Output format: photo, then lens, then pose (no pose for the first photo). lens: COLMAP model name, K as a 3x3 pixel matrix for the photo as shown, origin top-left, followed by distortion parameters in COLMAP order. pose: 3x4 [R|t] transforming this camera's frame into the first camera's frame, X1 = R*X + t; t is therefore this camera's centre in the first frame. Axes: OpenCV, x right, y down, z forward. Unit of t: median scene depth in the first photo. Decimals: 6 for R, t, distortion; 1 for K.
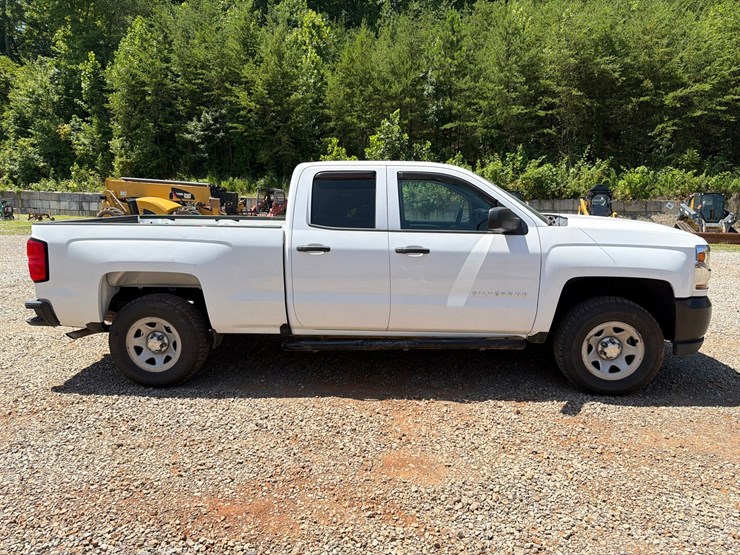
lens RADIAL K [[524.5, 0, 385.9], [0, 524.5, 278.5], [0, 0, 1]] dist [0.031069, -0.039278]
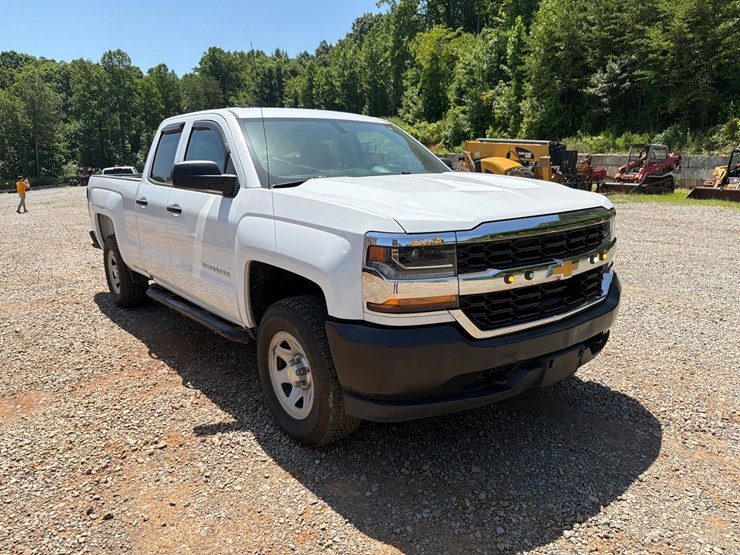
lens RADIAL K [[524.5, 0, 360.4], [0, 524.5, 290.6], [0, 0, 1]] dist [0.031069, -0.039278]
pose [[0.671059, 0.172892, -0.720964, 0.138882], [-0.104235, 0.984772, 0.139135, -0.010809], [0.734040, -0.018218, 0.678862, 0.086714]]
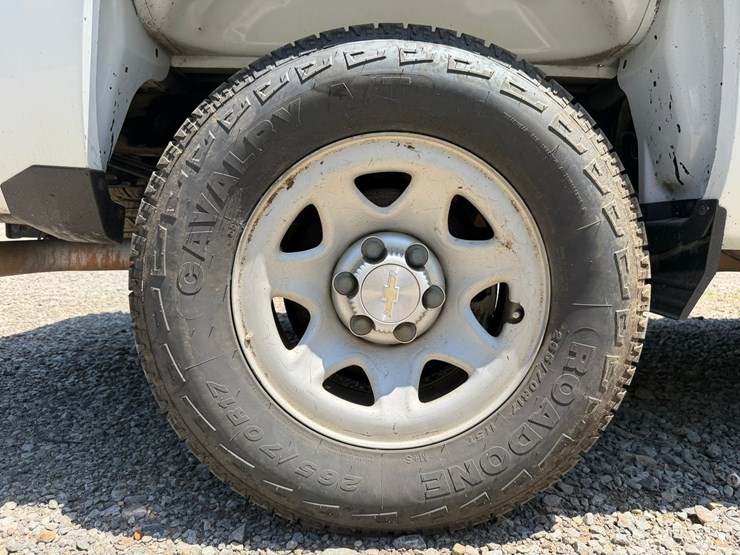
lens RADIAL K [[524.5, 0, 370.6], [0, 524.5, 283.5], [0, 0, 1]] dist [0.031069, -0.039278]
pose [[0.996573, 0.009267, 0.082196, -0.070694], [-0.003985, 0.997930, -0.064190, 0.020625], [-0.082621, 0.063643, 0.994547, 0.125969]]
